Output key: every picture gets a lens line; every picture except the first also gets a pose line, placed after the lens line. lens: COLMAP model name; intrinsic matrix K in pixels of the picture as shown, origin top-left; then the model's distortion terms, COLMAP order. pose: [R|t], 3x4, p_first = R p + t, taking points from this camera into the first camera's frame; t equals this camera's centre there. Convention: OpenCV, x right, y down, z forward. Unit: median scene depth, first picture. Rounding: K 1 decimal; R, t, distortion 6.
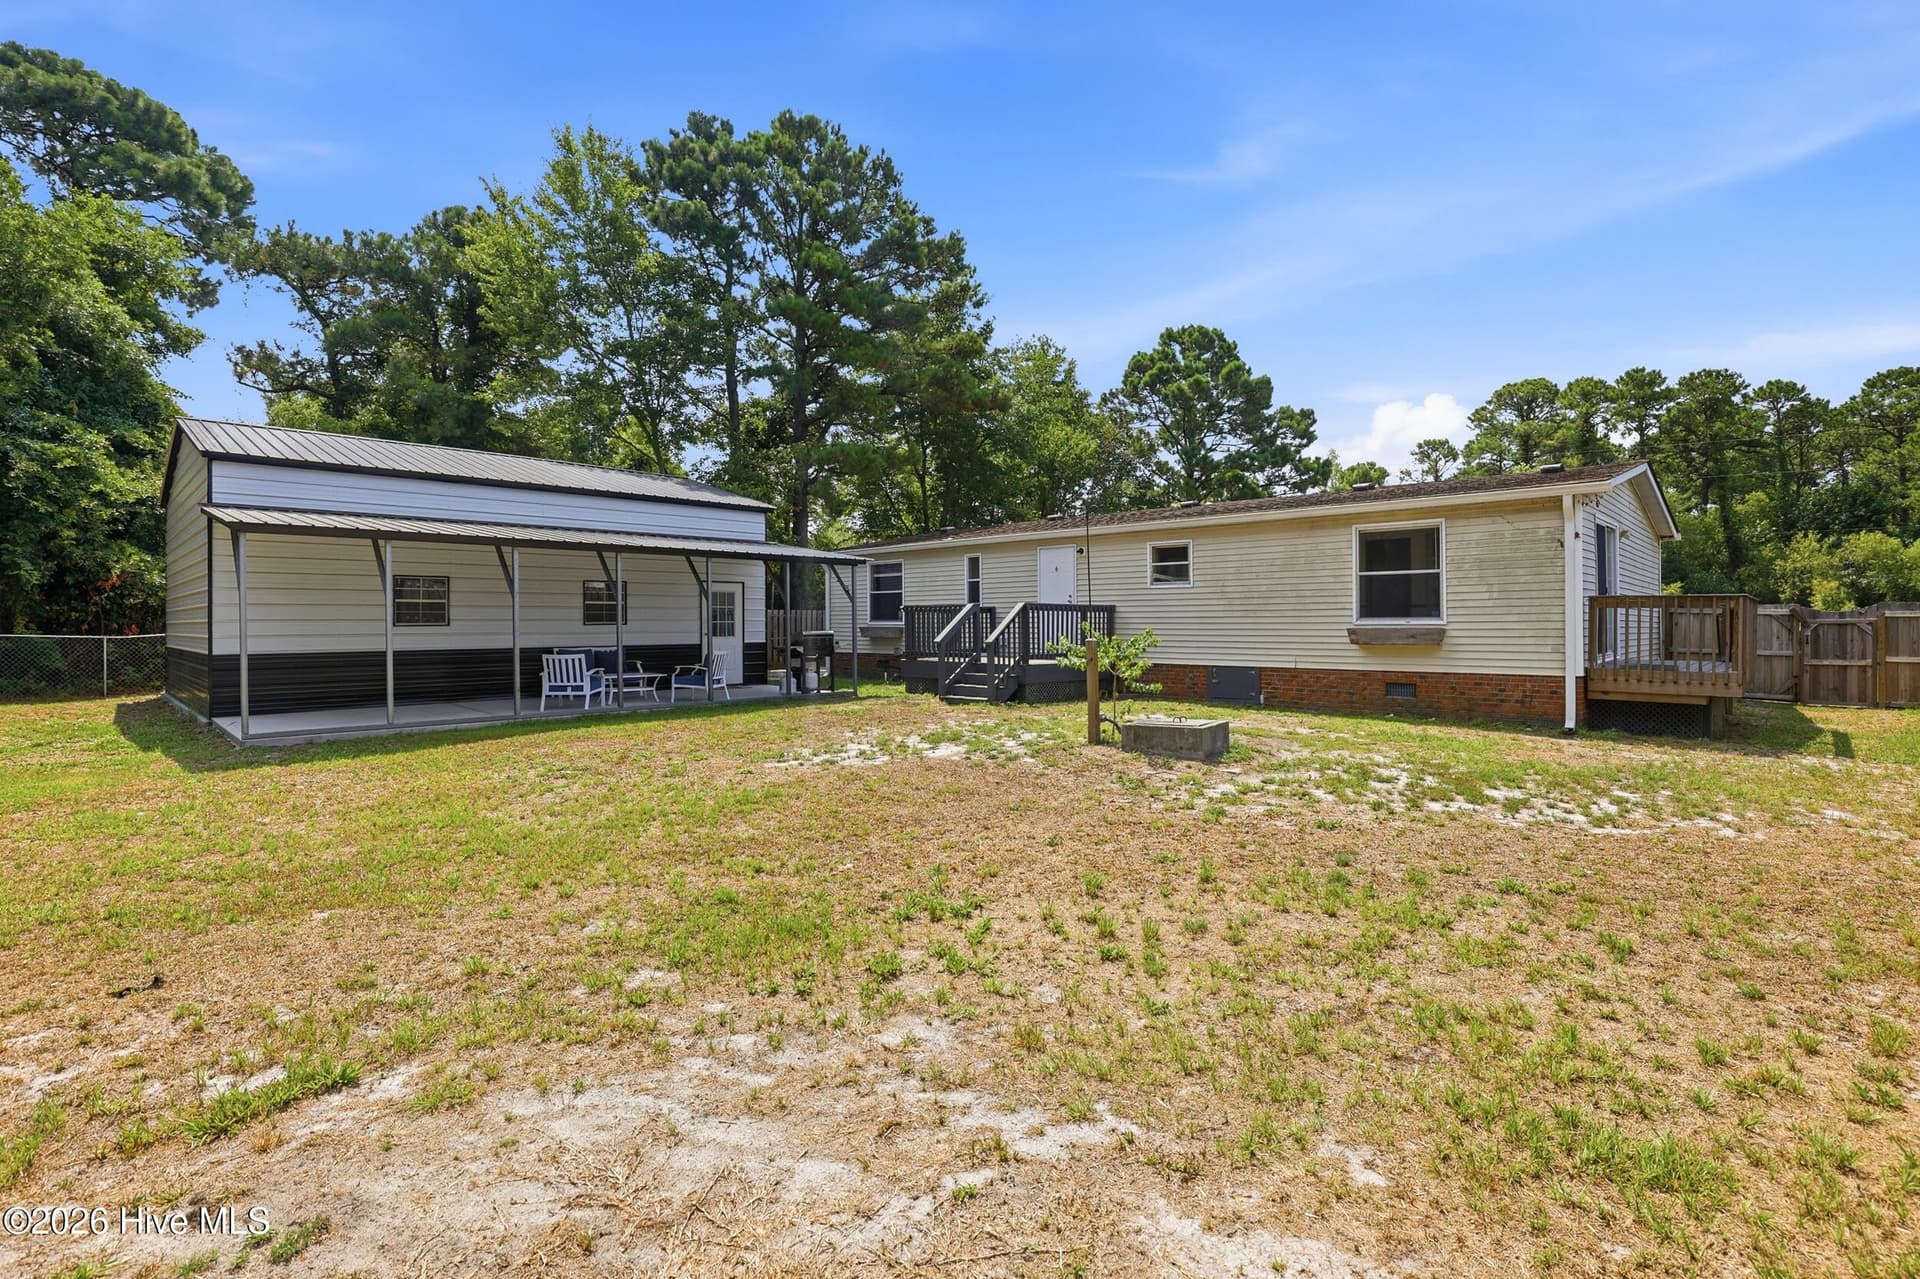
lens RADIAL K [[904.2, 0, 959.6], [0, 904.2, 624.9], [0, 0, 1]] dist [-0.019003, 0.000473]
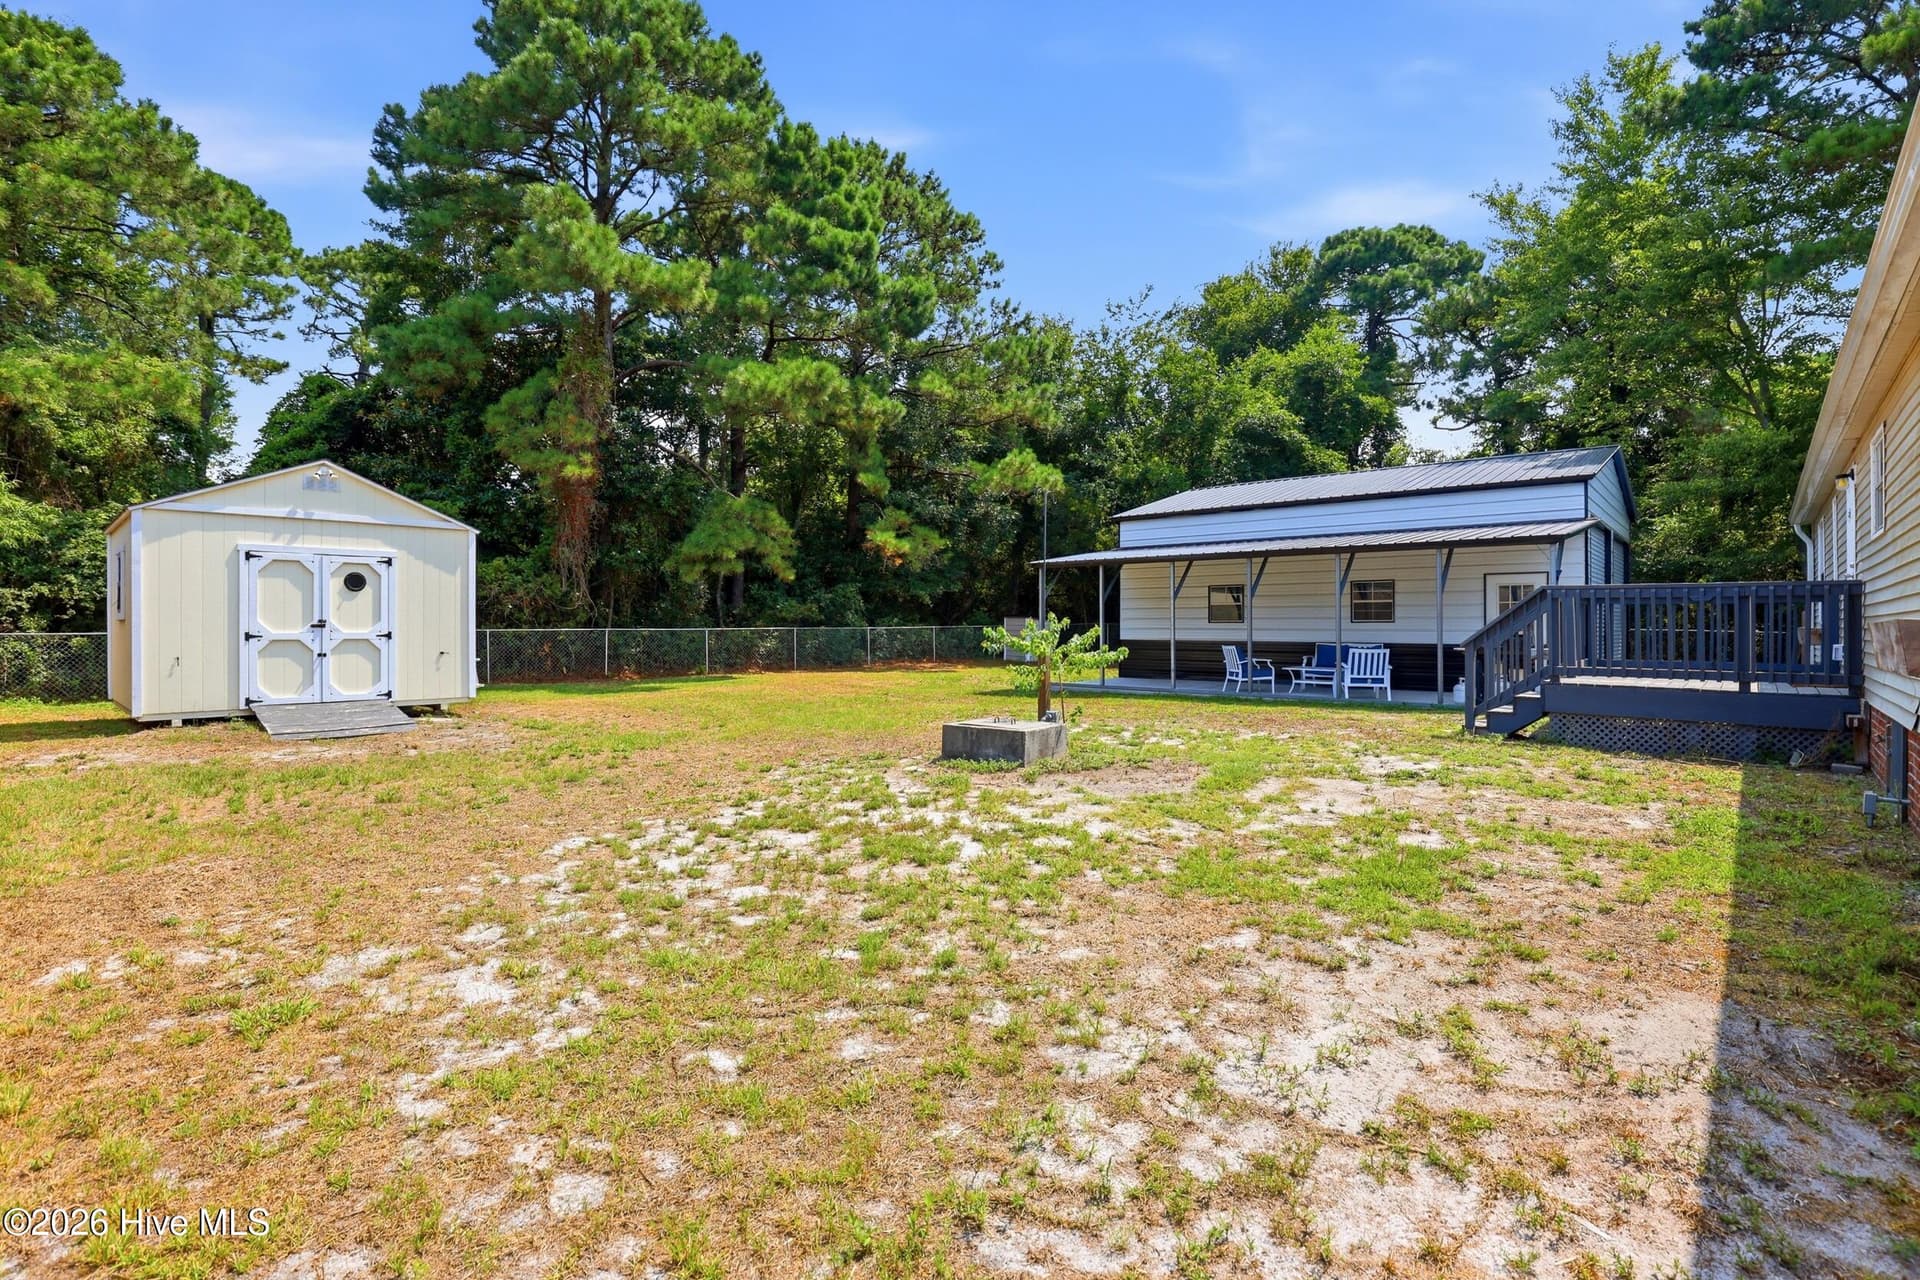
lens RADIAL K [[885.9, 0, 993.5], [0, 885.9, 638.0], [0, 0, 1]] dist [-0.034221, 0.004830]
pose [[0.051672, 0.017927, -0.998503, 0.531816], [-0.004377, 0.999833, 0.017724, 0.001963], [0.998655, 0.003454, 0.051742, 0.453166]]
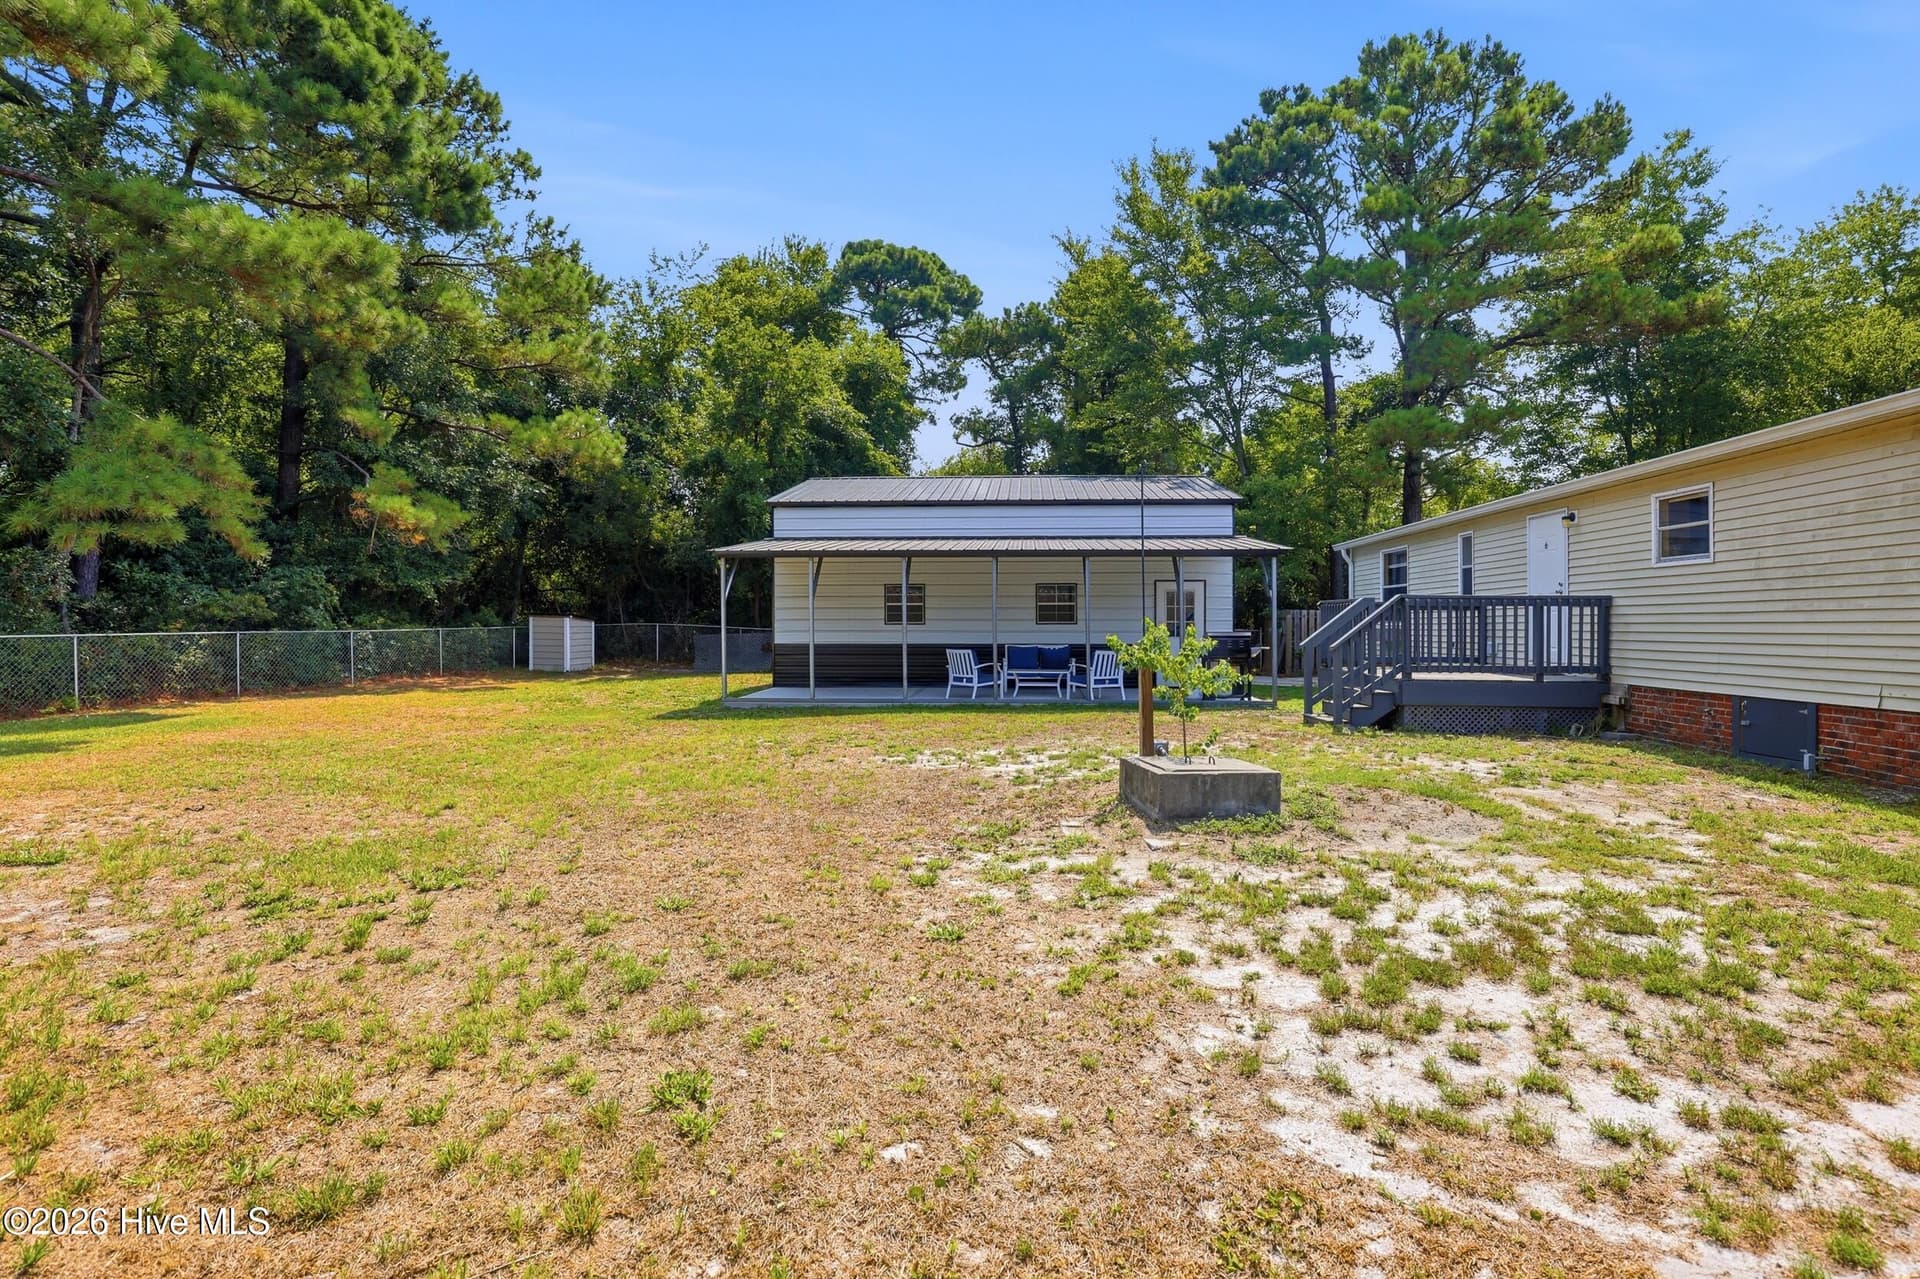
lens RADIAL K [[885.9, 0, 960.1], [0, 885.9, 638.2], [0, 0, 1]] dist [-0.034221, 0.004830]
pose [[0.653415, 0.014145, -0.756868, 0.288895], [-0.005138, 0.999885, 0.014251, 0.002015], [0.756982, -0.005423, 0.653413, 0.197875]]
